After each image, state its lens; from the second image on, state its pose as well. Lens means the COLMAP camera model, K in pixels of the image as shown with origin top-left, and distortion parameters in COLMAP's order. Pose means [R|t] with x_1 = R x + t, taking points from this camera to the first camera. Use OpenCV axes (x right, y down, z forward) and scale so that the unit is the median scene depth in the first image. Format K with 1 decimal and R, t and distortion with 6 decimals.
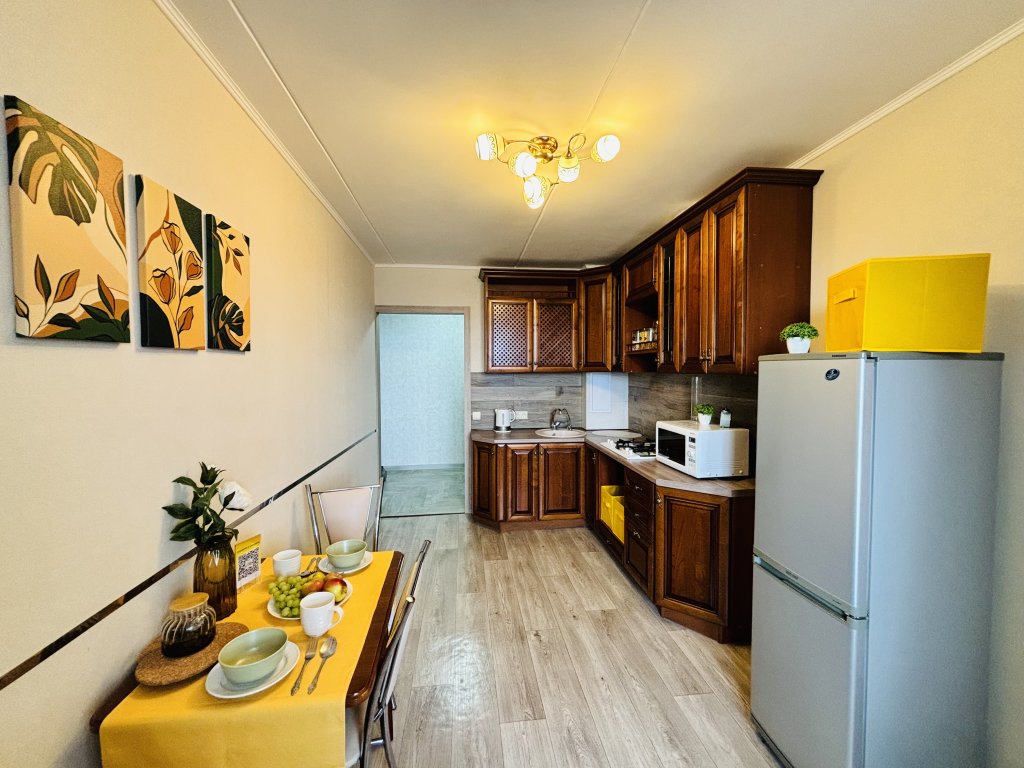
lens RADIAL K [[414.1, 0, 513.1], [0, 414.1, 381.9], [0, 0, 1]] dist [-0.019357, -0.000754]
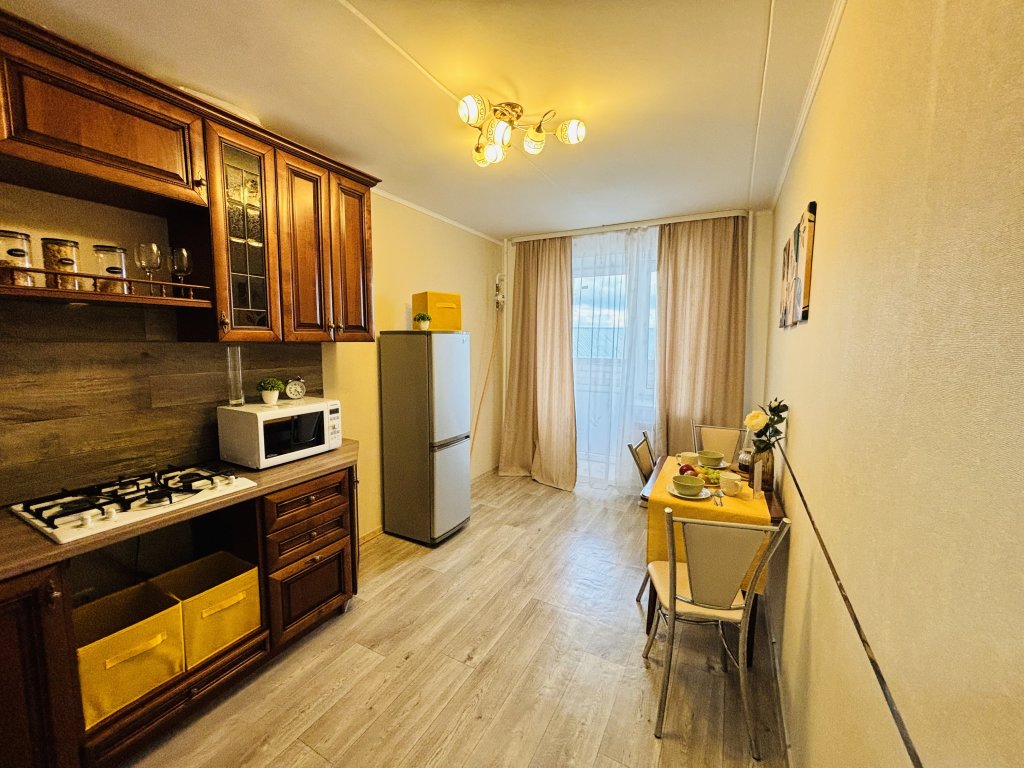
lens RADIAL K [[414.1, 0, 509.9], [0, 414.1, 380.7], [0, 0, 1]] dist [-0.019357, -0.000754]
pose [[-0.818514, -0.059446, 0.571403, -0.431331], [0.013898, 0.992292, 0.123142, -0.040881], [-0.574319, 0.108734, -0.811378, 1.499449]]
